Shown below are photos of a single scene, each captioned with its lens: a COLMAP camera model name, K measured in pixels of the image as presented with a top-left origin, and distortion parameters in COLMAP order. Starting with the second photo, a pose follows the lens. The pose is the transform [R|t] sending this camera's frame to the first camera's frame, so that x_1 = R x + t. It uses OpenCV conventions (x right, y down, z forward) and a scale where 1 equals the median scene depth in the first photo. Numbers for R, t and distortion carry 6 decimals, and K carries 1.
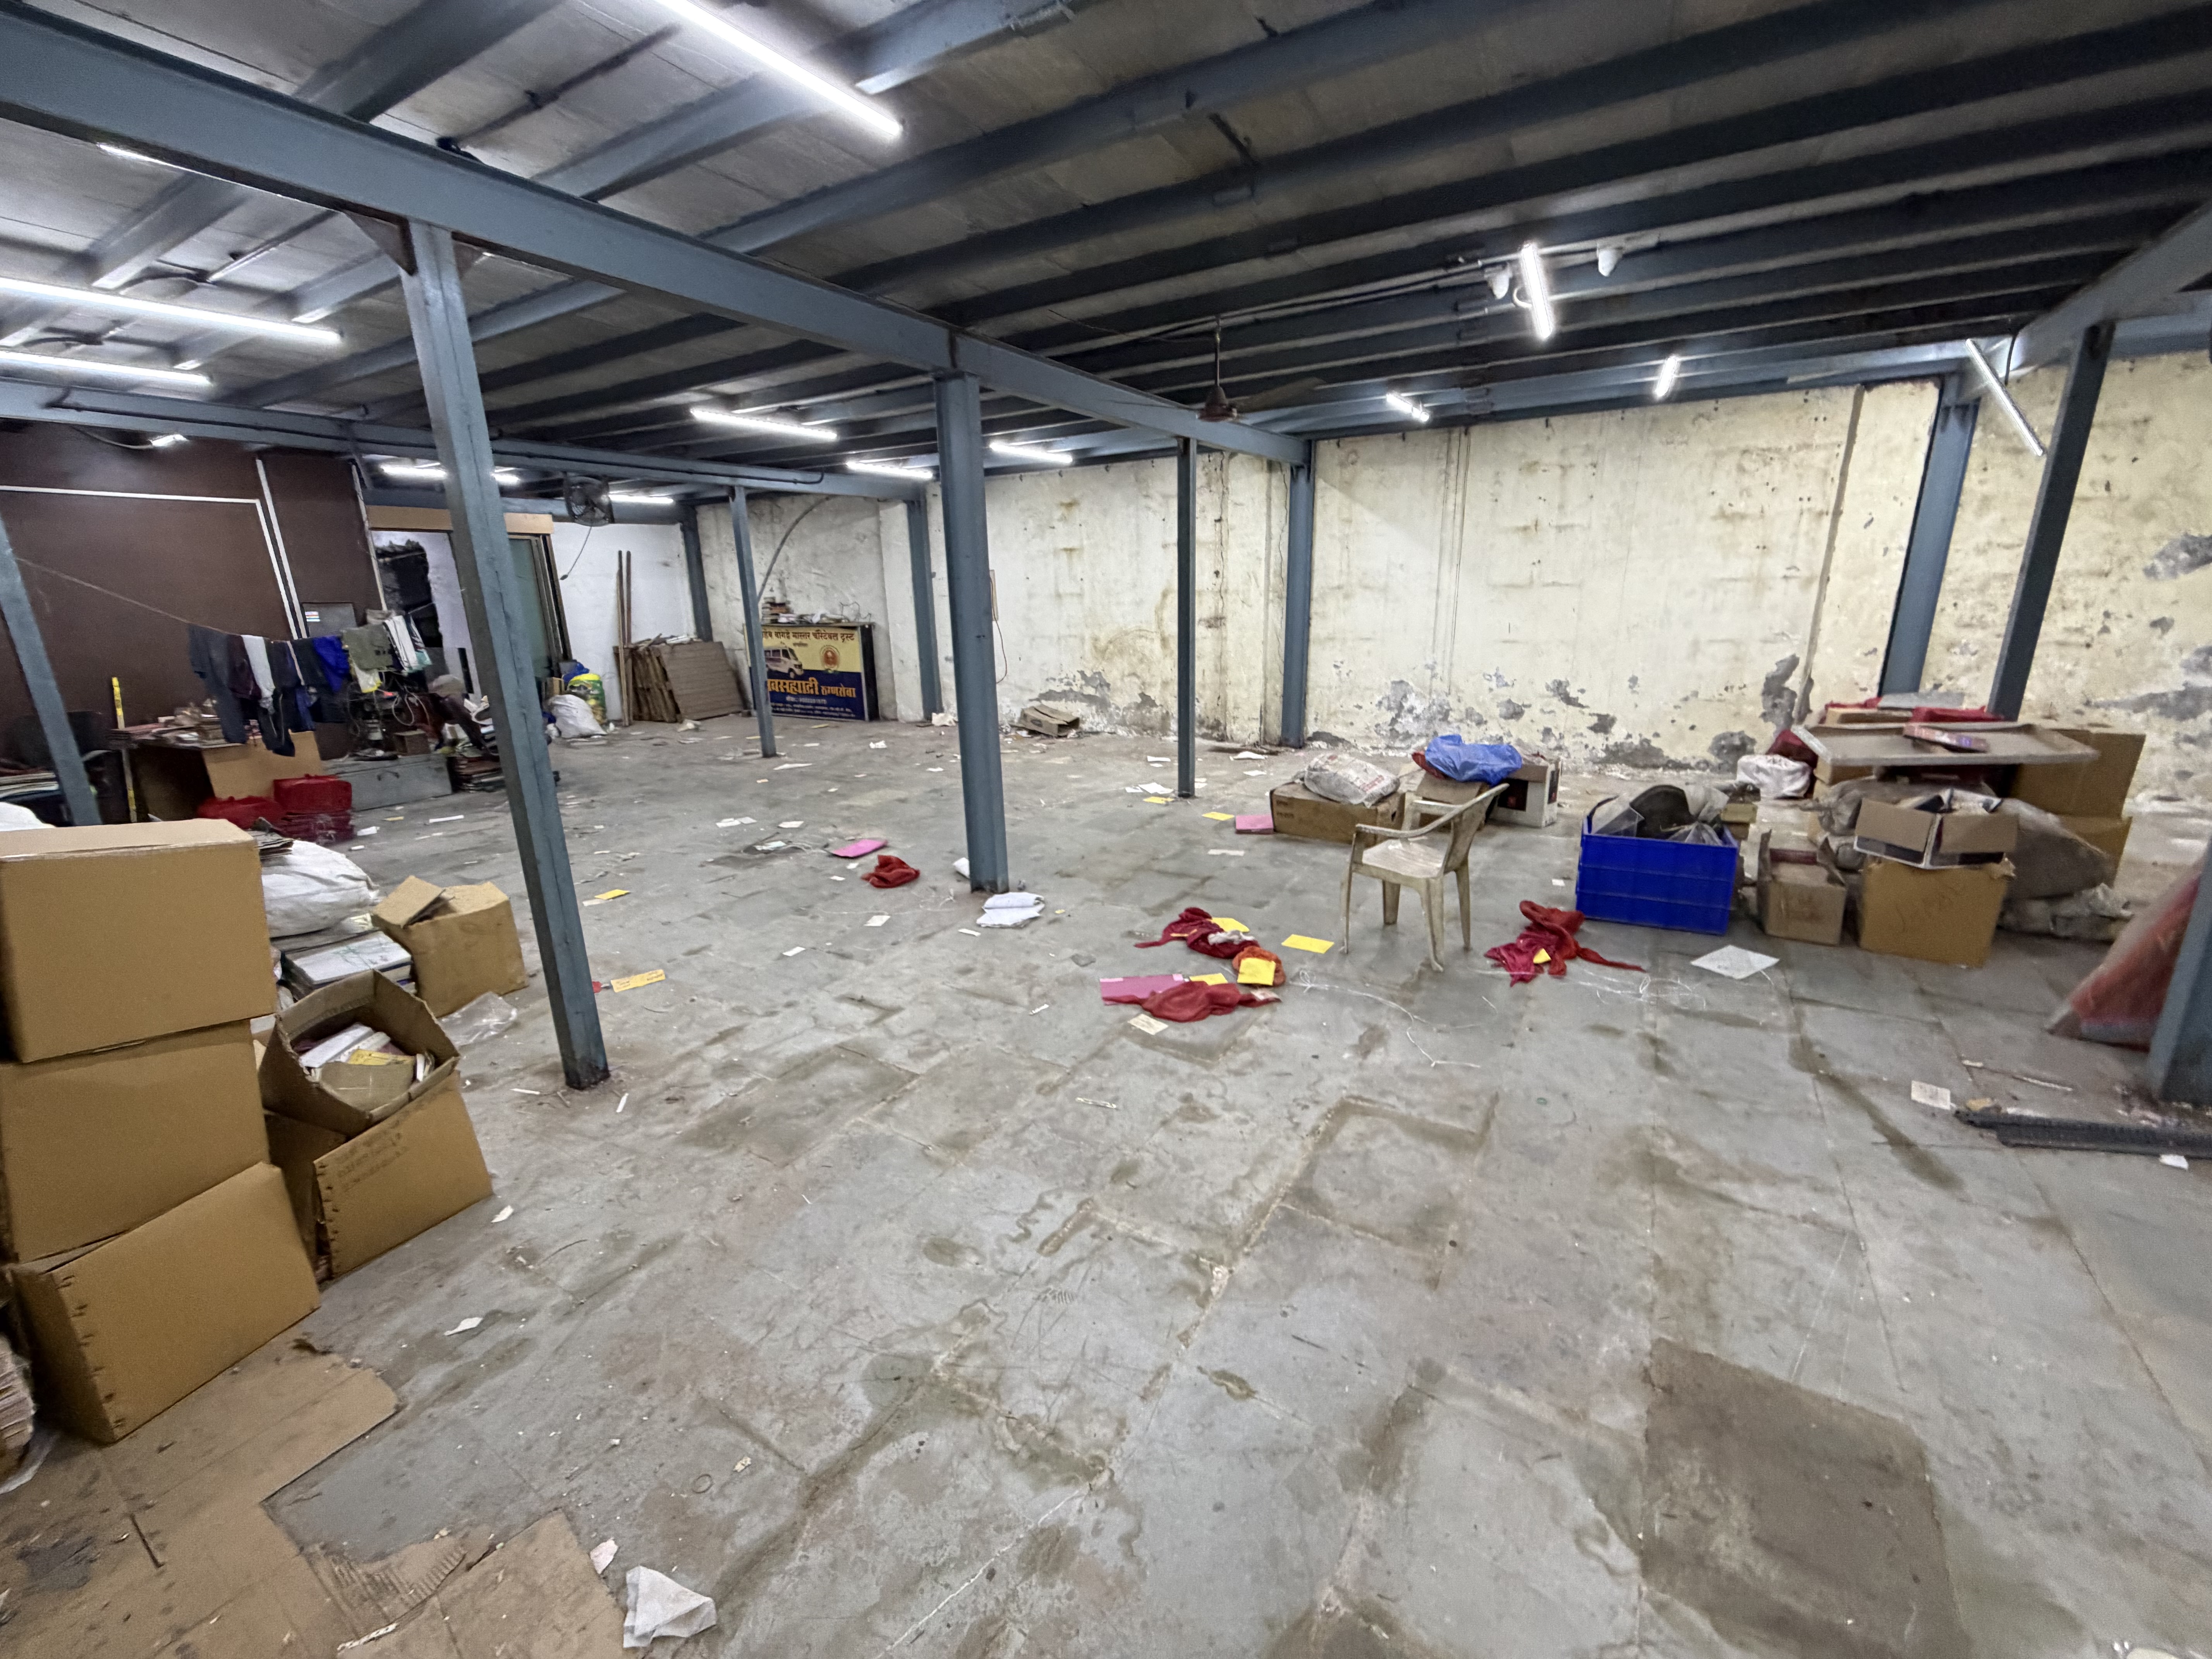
lens RADIAL K [[881.5, 0, 1105.5], [0, 881.5, 829.1], [0, 0, 1]] dist [-0.001612, 0.000613]
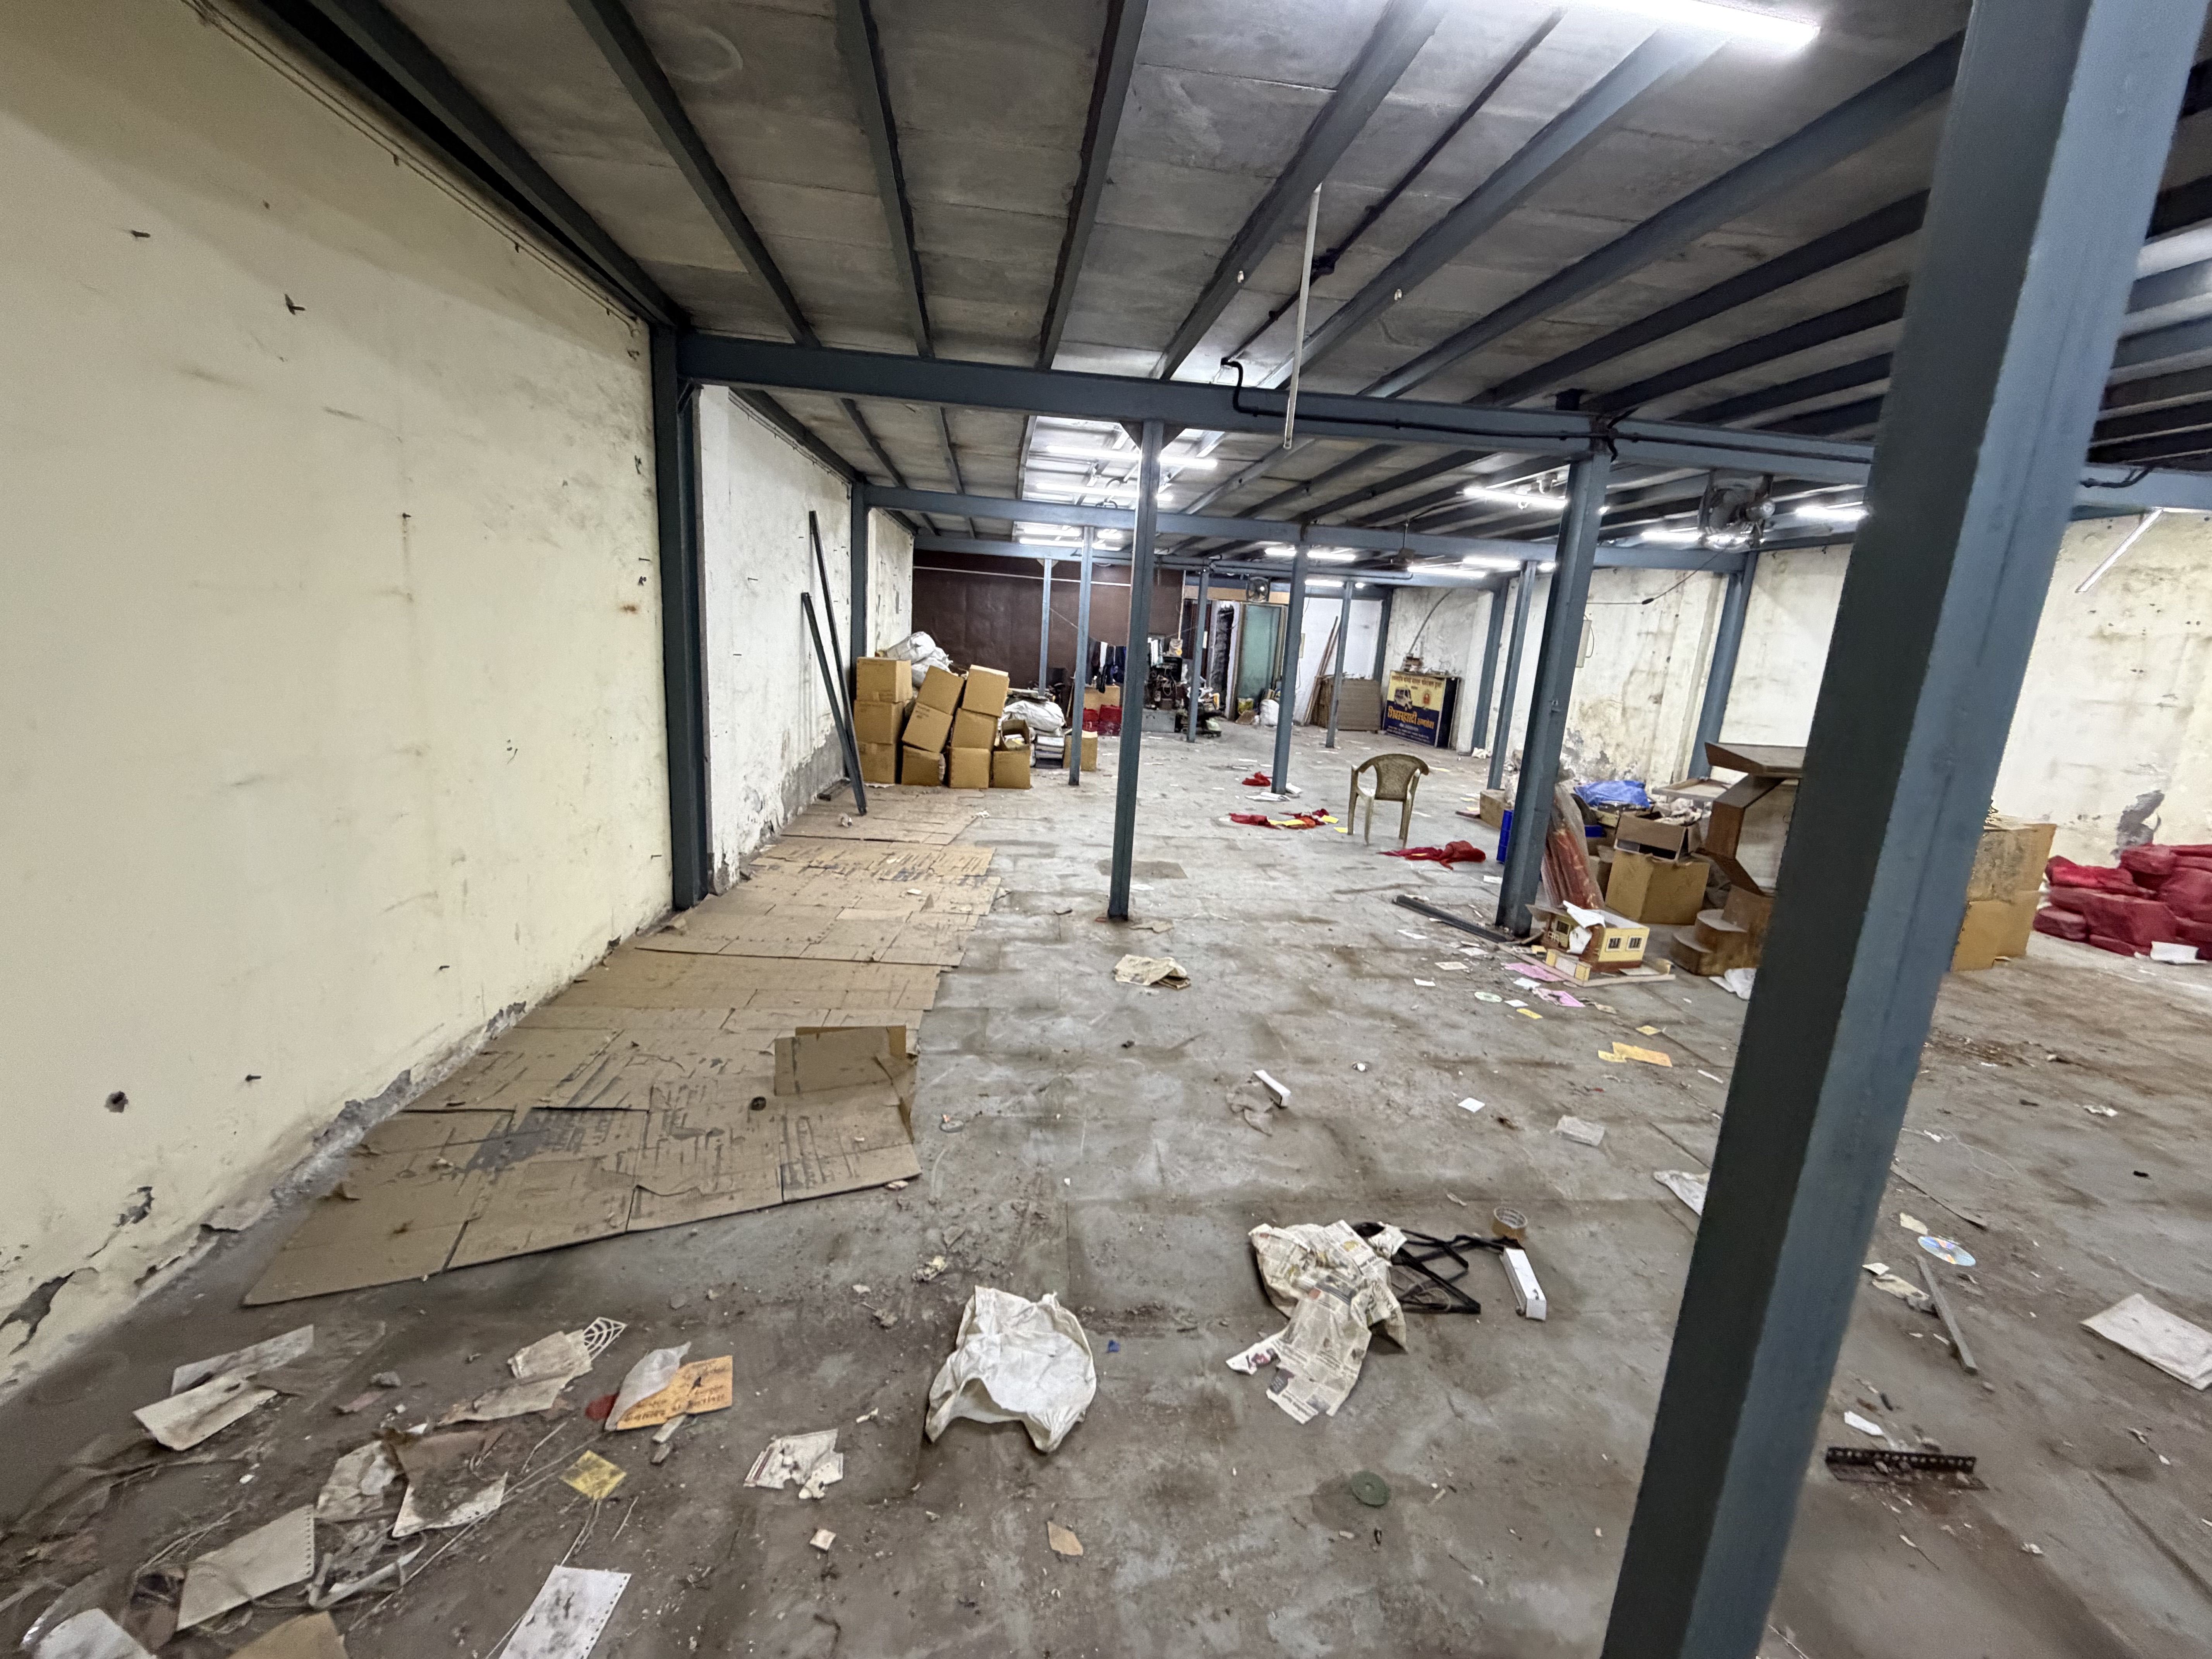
lens RADIAL K [[881.5, 0, 1102.4], [0, 881.5, 826.6], [0, 0, 1]] dist [-0.001612, 0.000613]
pose [[0.591088, 0.232566, -0.772353, 0.739619], [-0.289414, 0.954923, 0.066050, 0.078435], [0.752898, 0.184488, 0.631751, -0.325051]]
